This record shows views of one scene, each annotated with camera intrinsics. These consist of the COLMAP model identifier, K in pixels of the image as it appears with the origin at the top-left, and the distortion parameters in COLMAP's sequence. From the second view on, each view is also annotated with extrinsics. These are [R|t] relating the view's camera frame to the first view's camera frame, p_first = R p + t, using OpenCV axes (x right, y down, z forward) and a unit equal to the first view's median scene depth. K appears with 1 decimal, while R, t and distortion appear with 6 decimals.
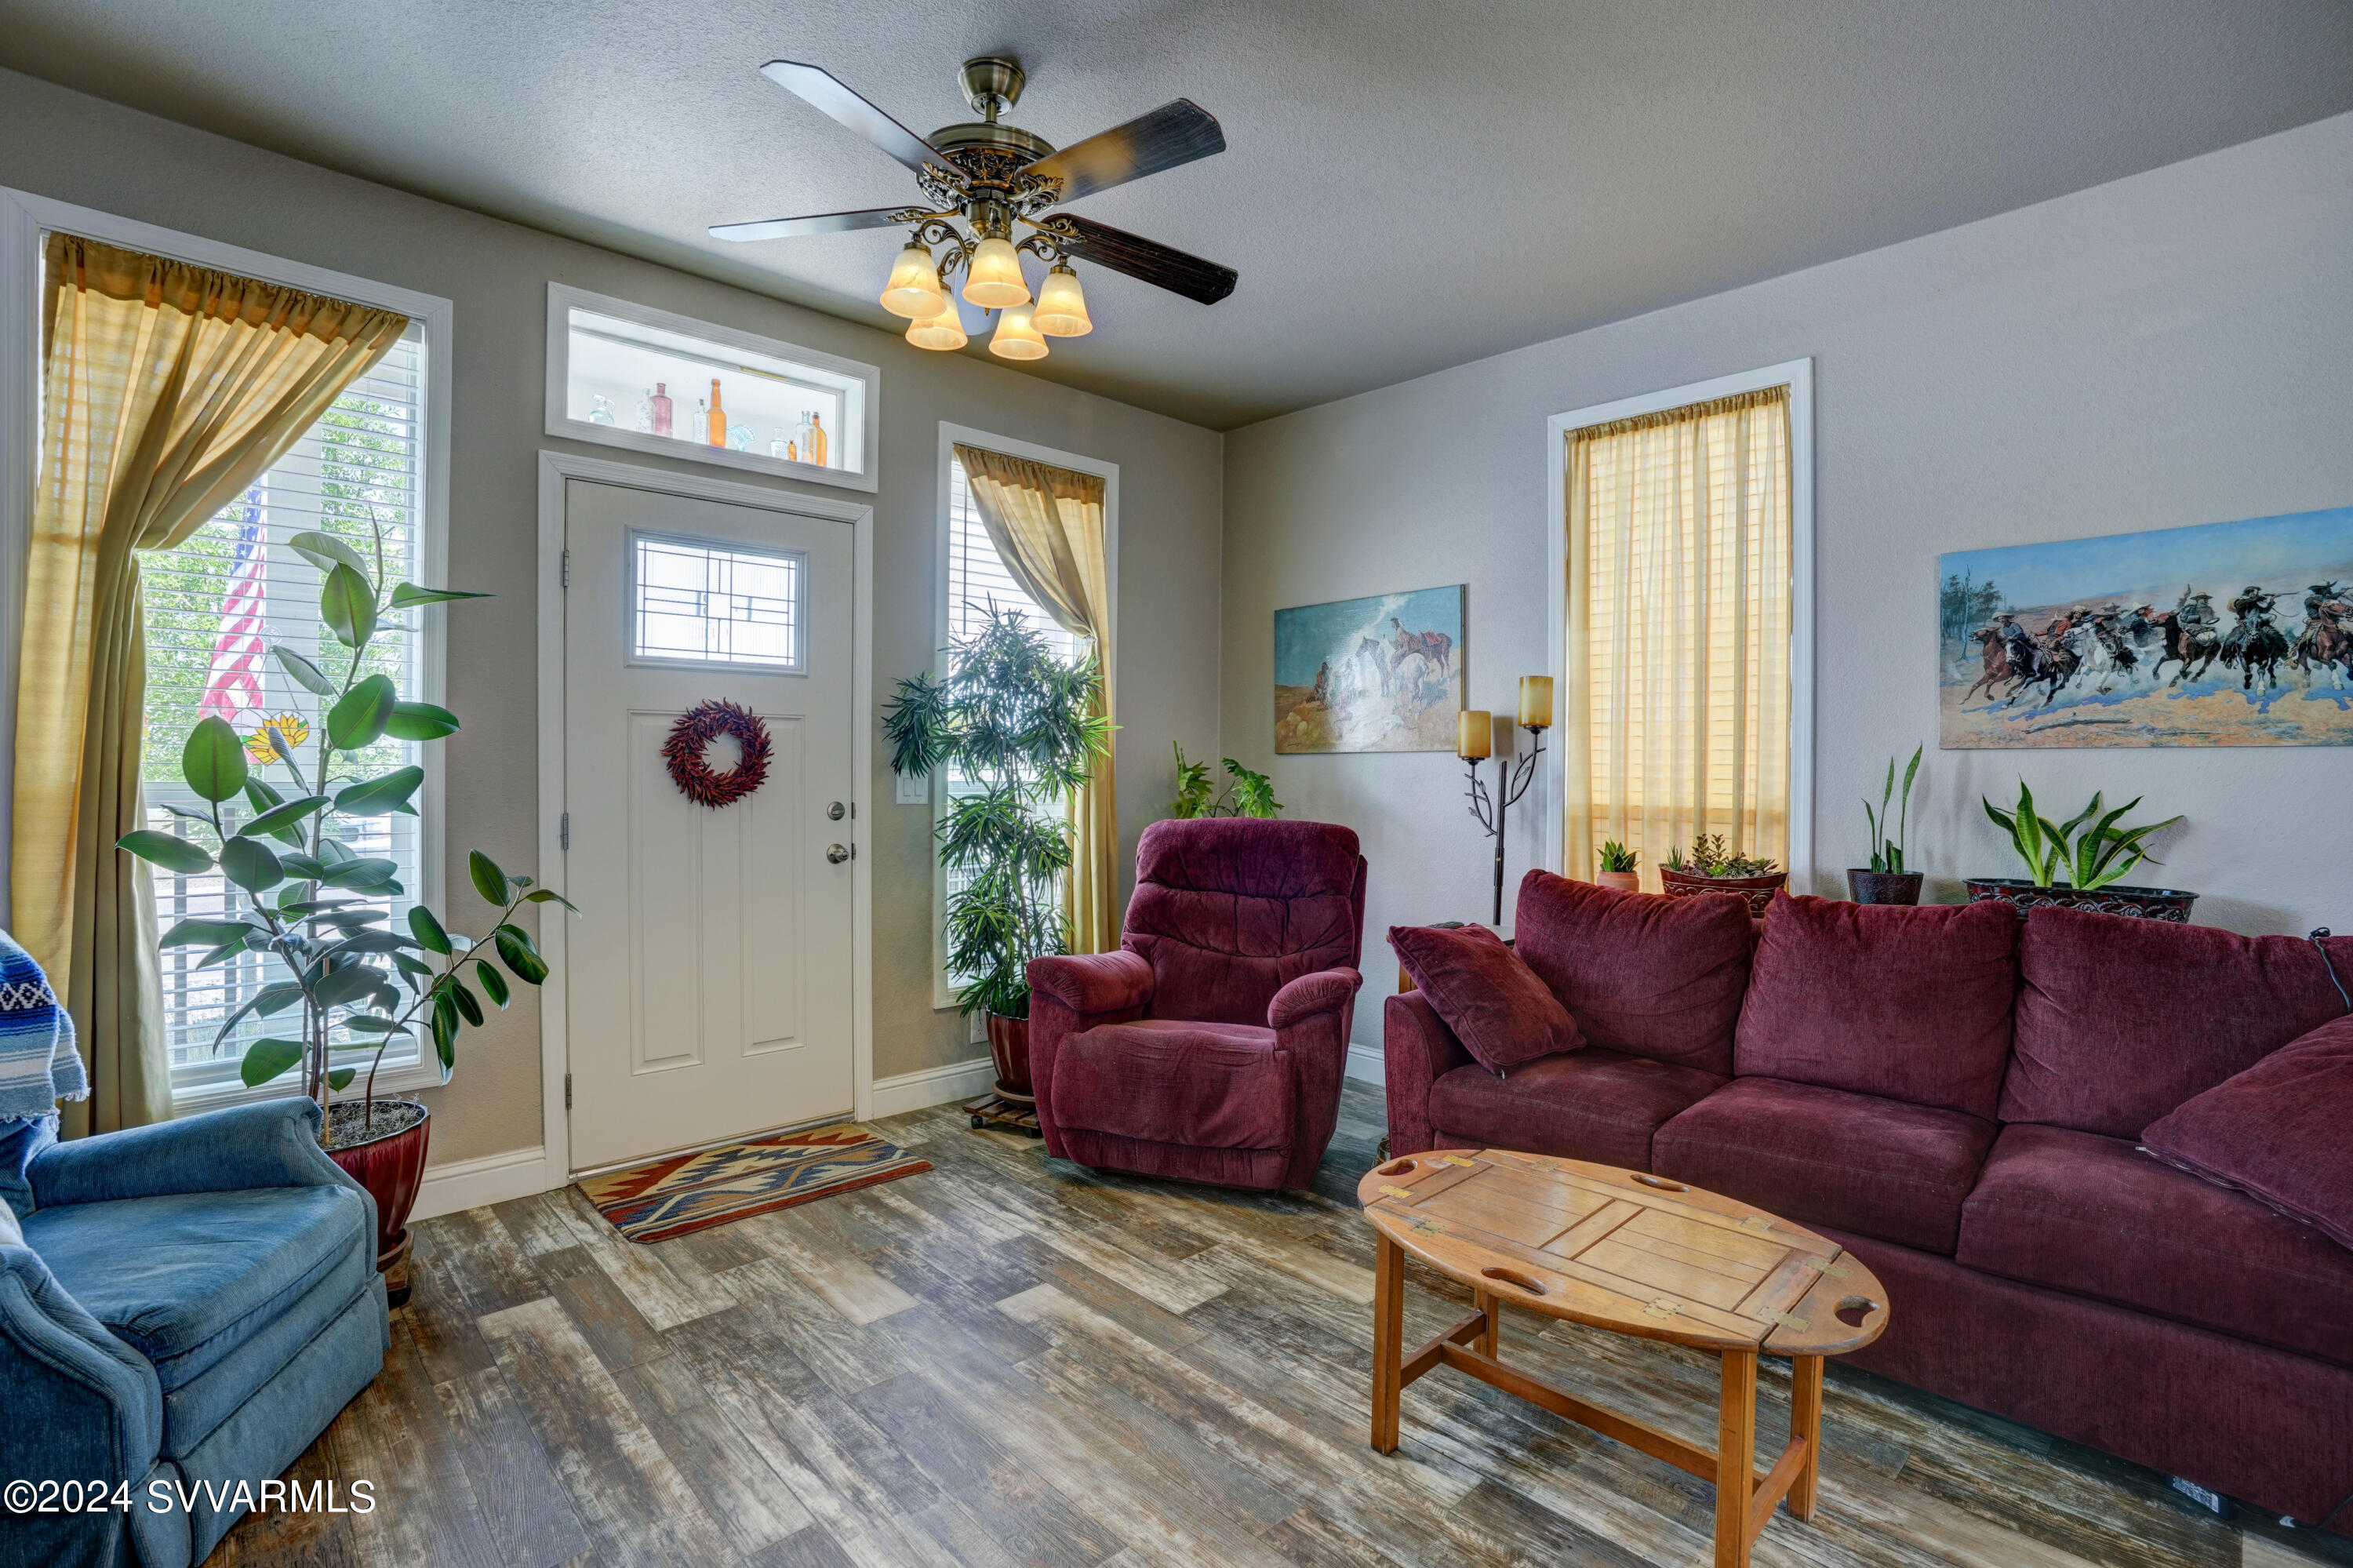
lens RADIAL K [[1076.0, 0, 1186.5], [0, 1076.0, 776.2], [0, 0, 1]] dist [-0.059912, 0.021569]
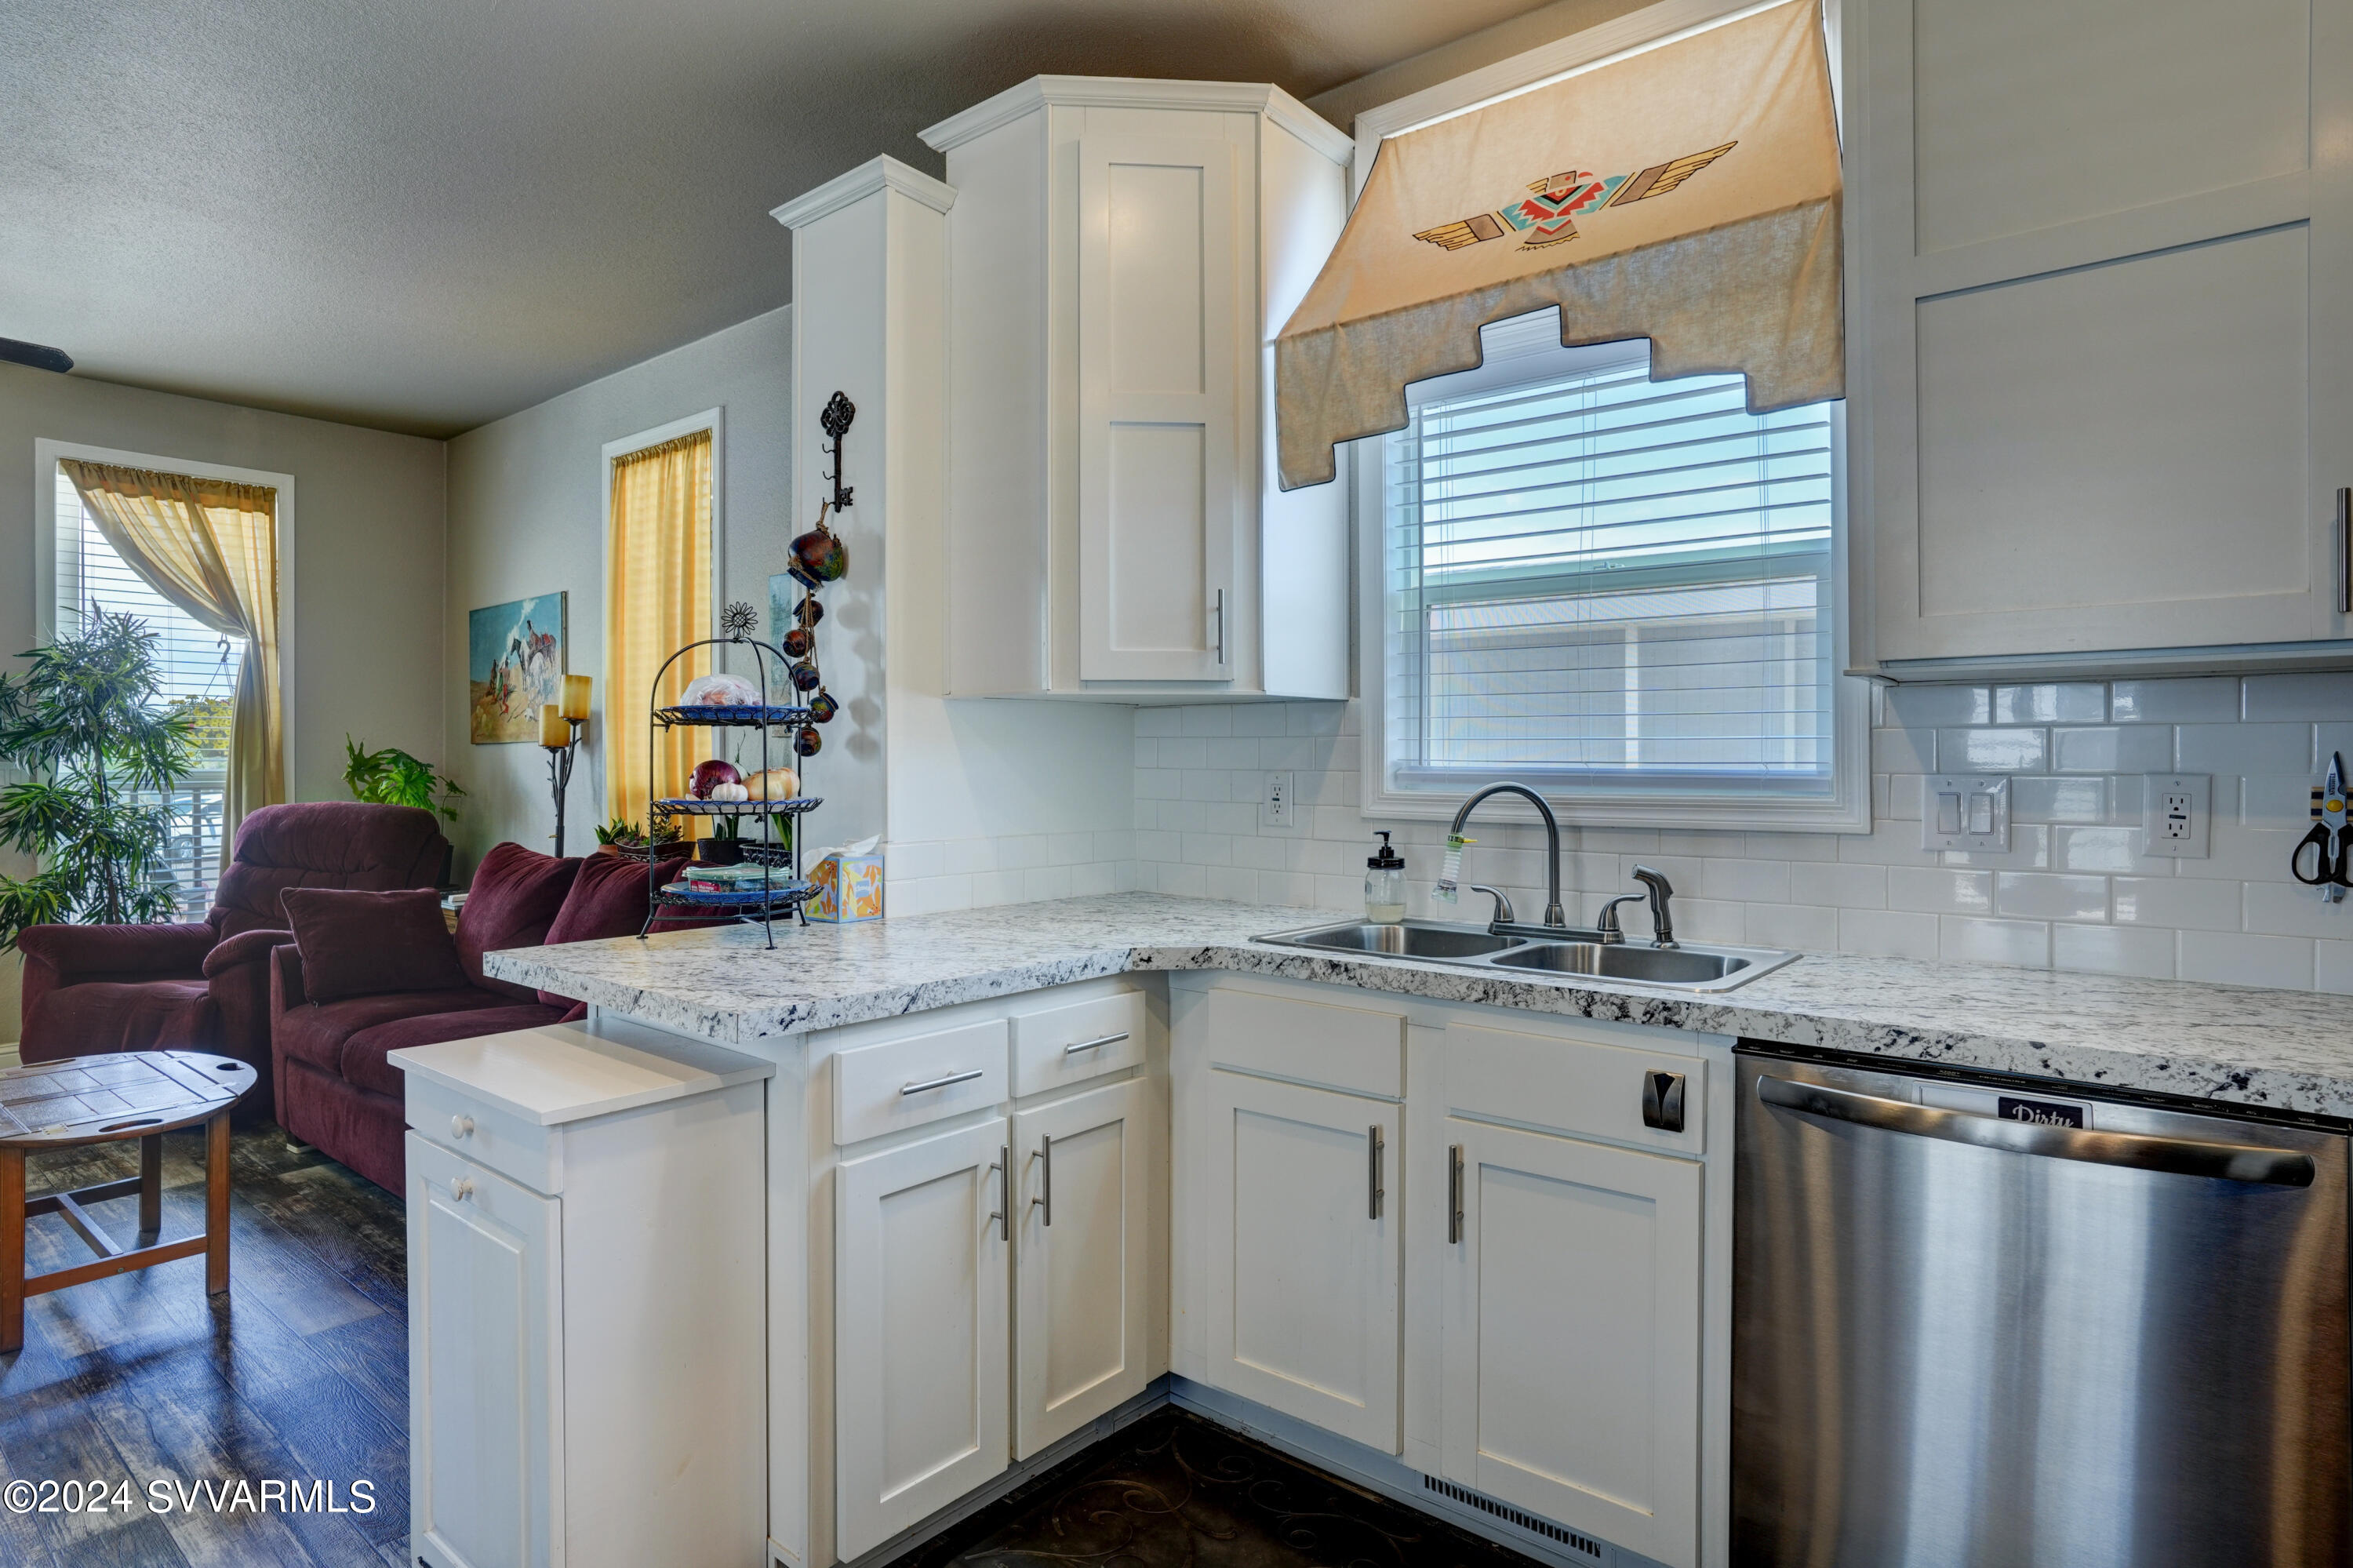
lens RADIAL K [[1155.6, 0, 1138.5], [0, 1155.6, 776.8], [0, 0, 1]] dist [-0.076961, 0.031161]
pose [[0.988071, -0.010206, 0.153663, 0.855966], [0.007888, 0.999846, 0.015685, 0.000919], [-0.153799, -0.014286, 0.987999, -0.340651]]
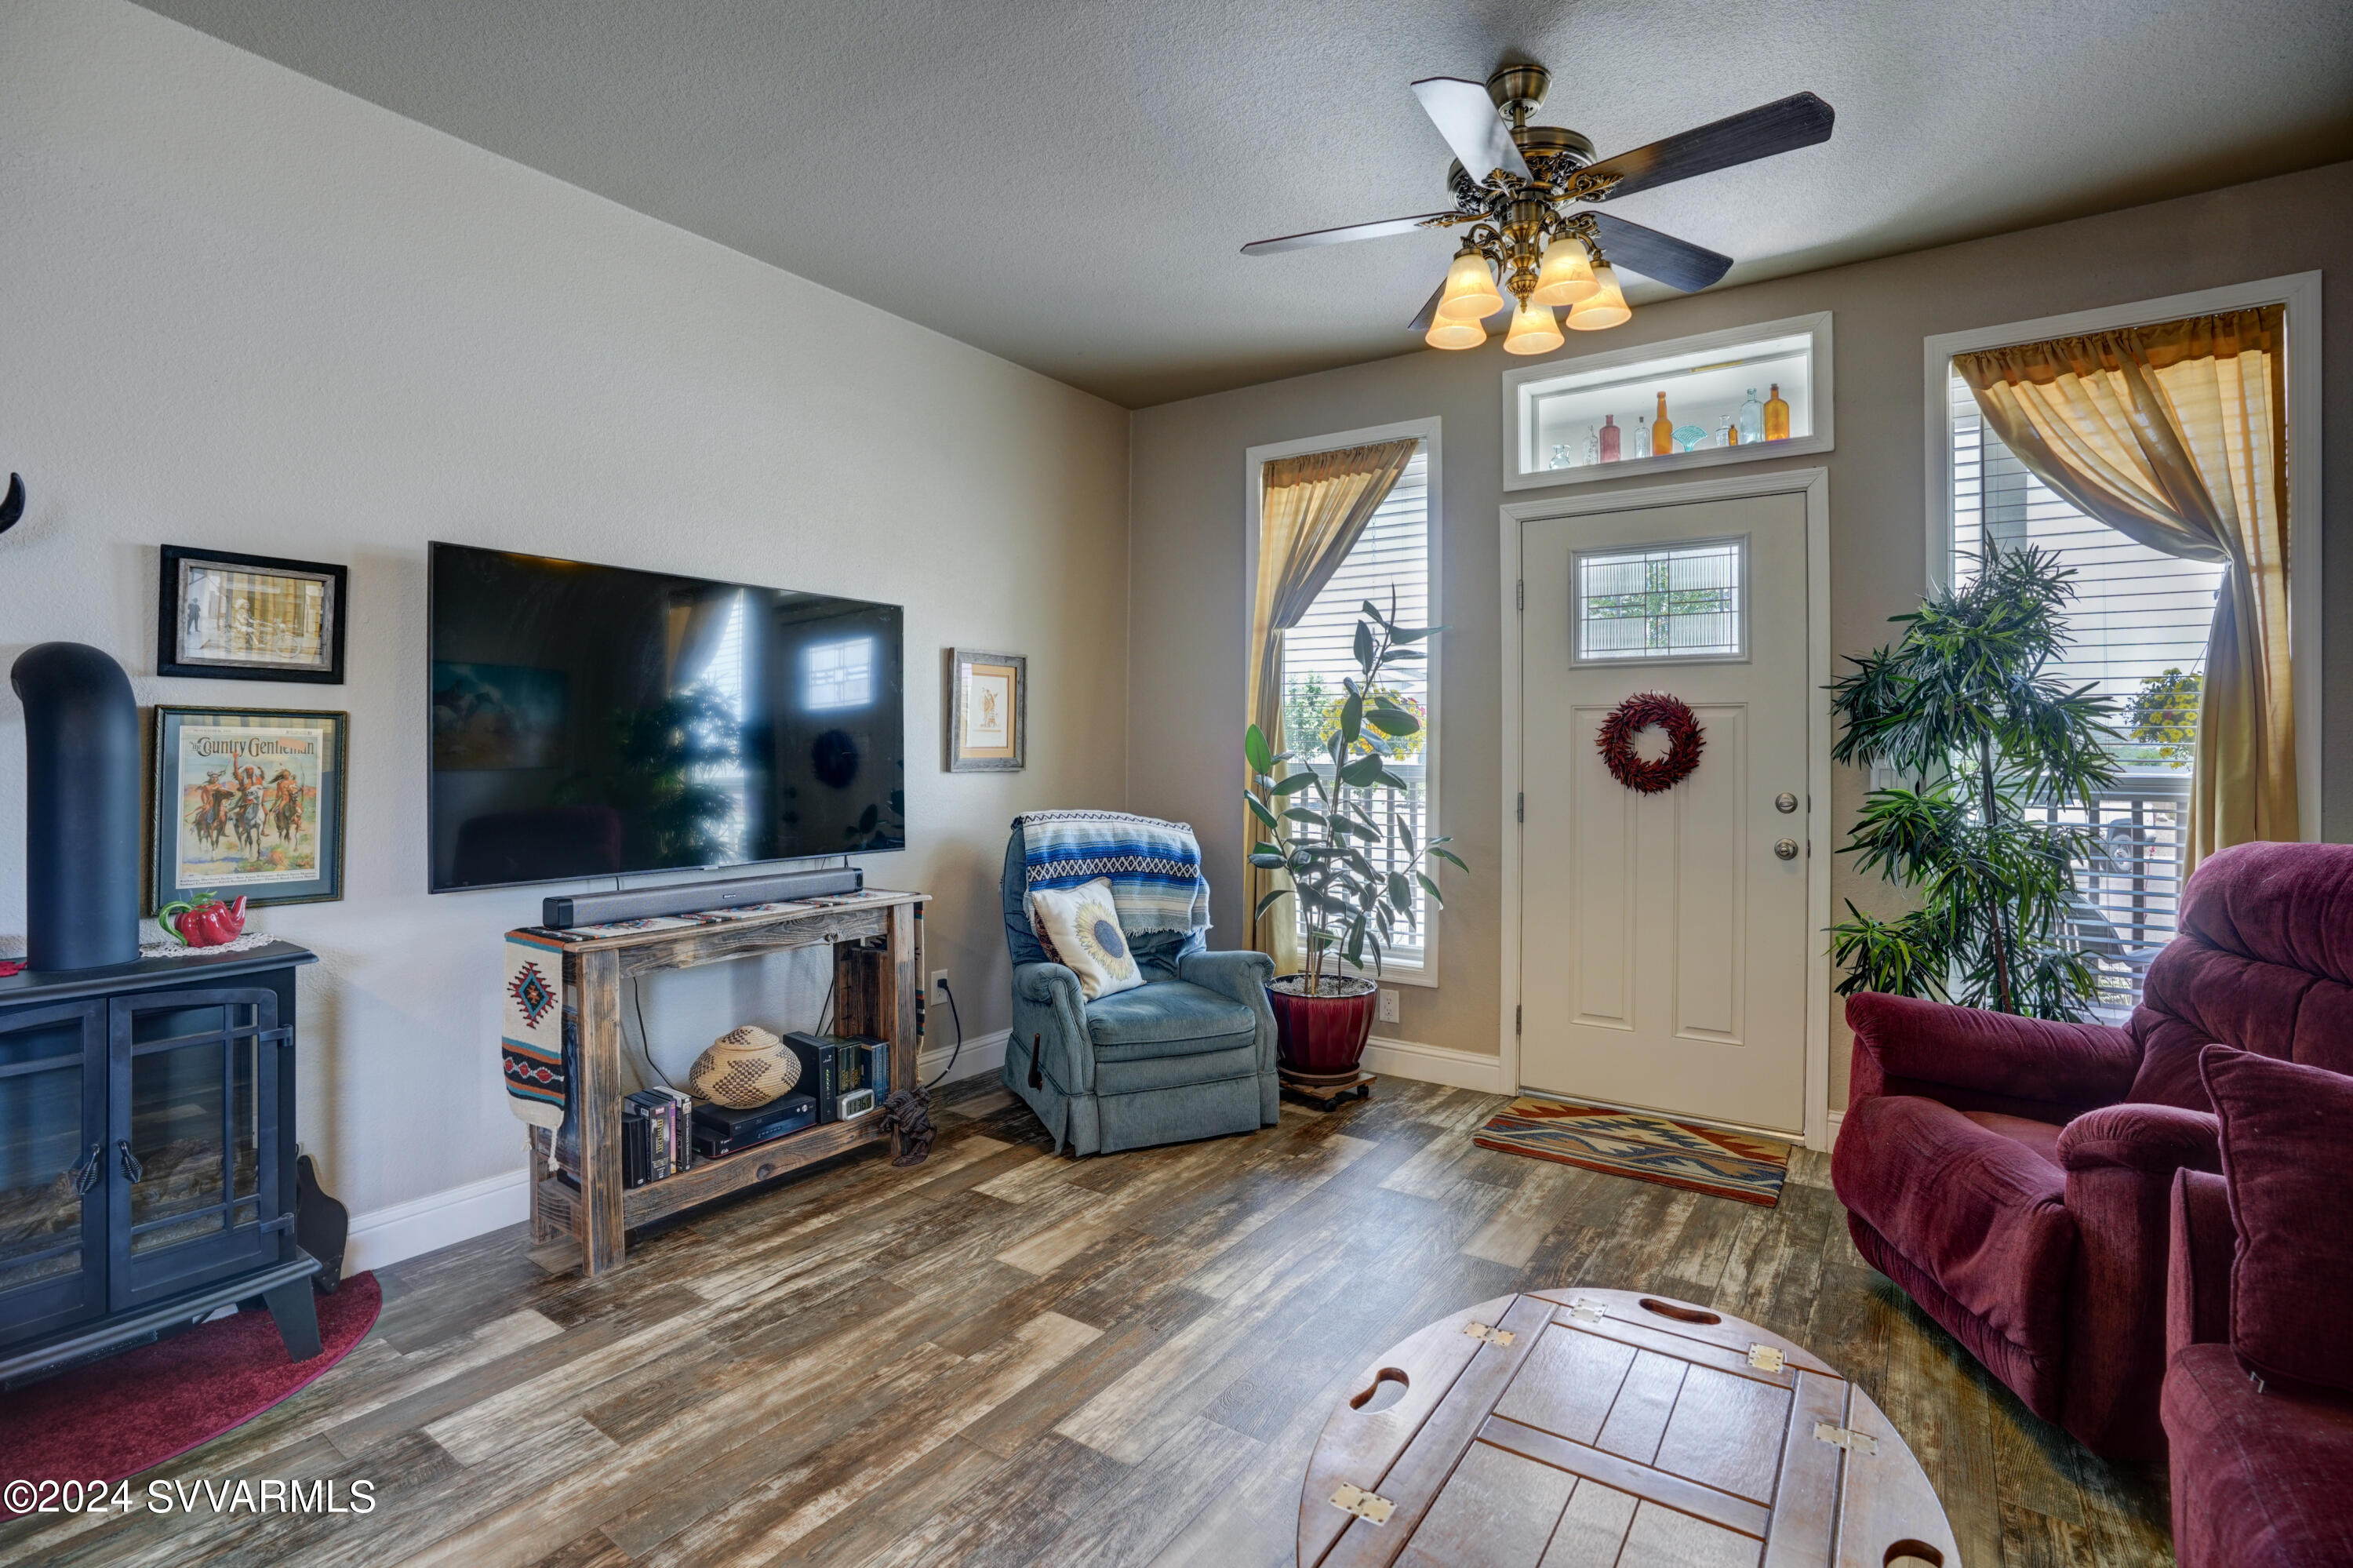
lens RADIAL K [[1099.7, 0, 1208.0], [0, 1099.7, 736.2], [0, 0, 1]] dist [-0.057294, 0.022654]
pose [[0.226716, -0.016059, -0.973829, 0.549354], [-0.012075, 0.999741, -0.019298, -0.001928], [0.973886, 0.016134, 0.226463, 0.338435]]
